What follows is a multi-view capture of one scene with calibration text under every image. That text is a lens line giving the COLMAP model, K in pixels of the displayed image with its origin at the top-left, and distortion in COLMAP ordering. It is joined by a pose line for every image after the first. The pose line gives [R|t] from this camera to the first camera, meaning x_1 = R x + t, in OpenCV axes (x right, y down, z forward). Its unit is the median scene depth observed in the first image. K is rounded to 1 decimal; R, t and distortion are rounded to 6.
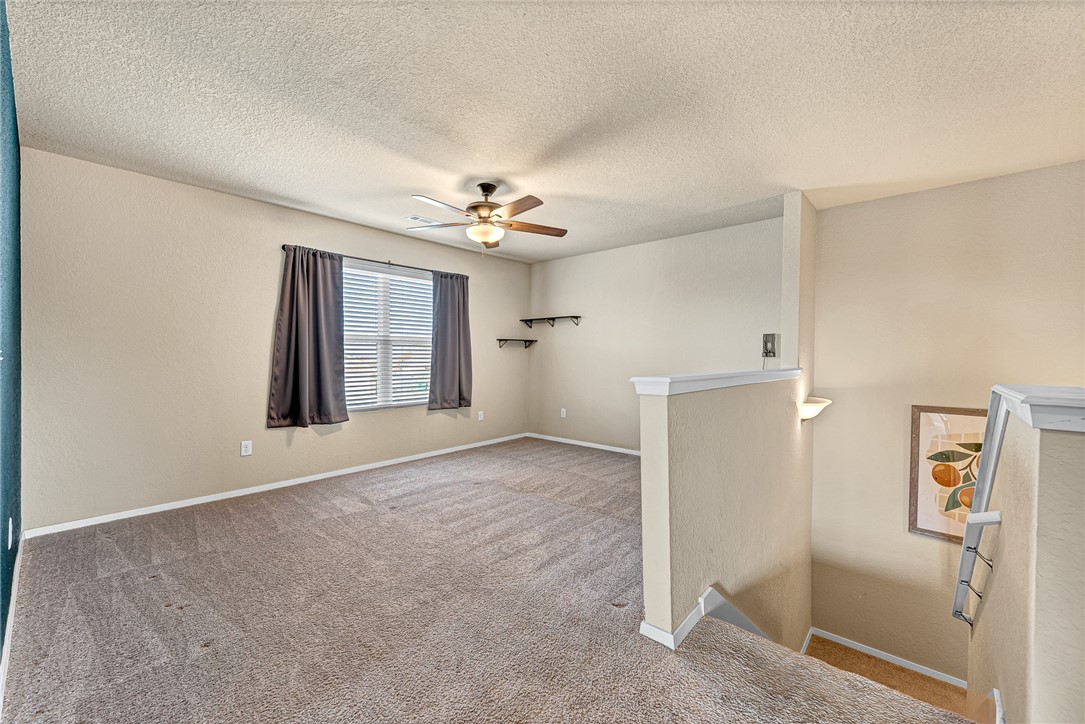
lens RADIAL K [[432.5, 0, 543.4], [0, 432.5, 359.0], [0, 0, 1]] dist [0.011497, -0.003464]
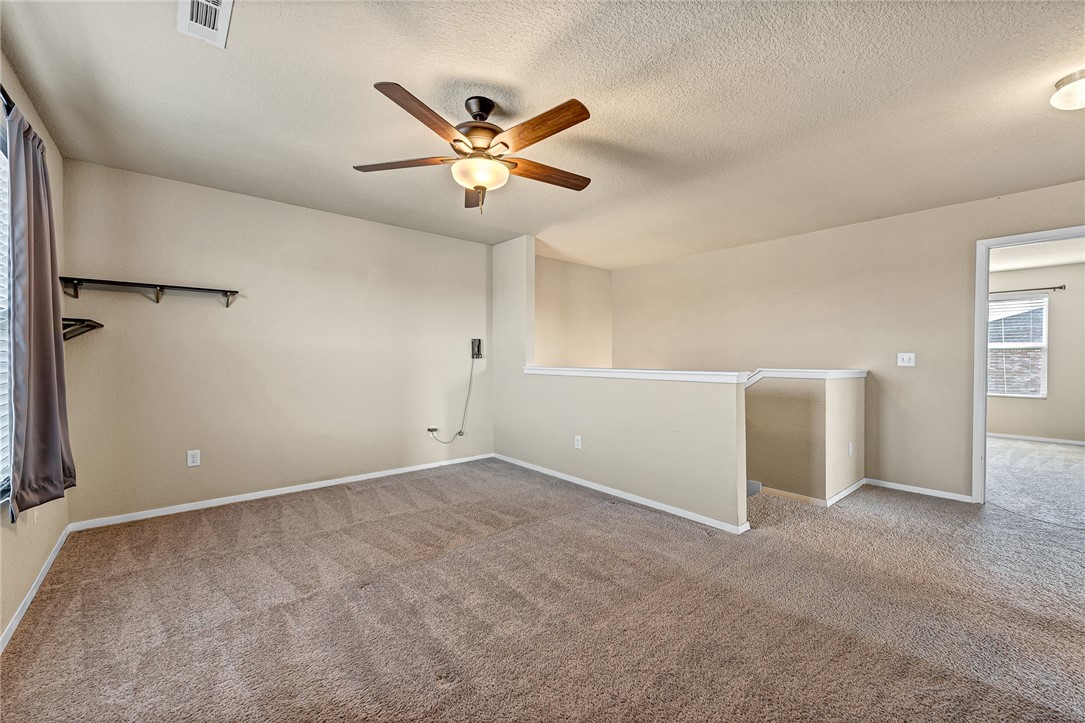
lens RADIAL K [[432.5, 0, 539.0], [0, 432.5, 363.9], [0, 0, 1]] dist [0.011497, -0.003464]
pose [[0.144880, -0.015545, 0.989327, -0.628087], [0.005277, 0.999874, 0.014938, -0.006588], [-0.989435, 0.003057, 0.144944, 0.652493]]
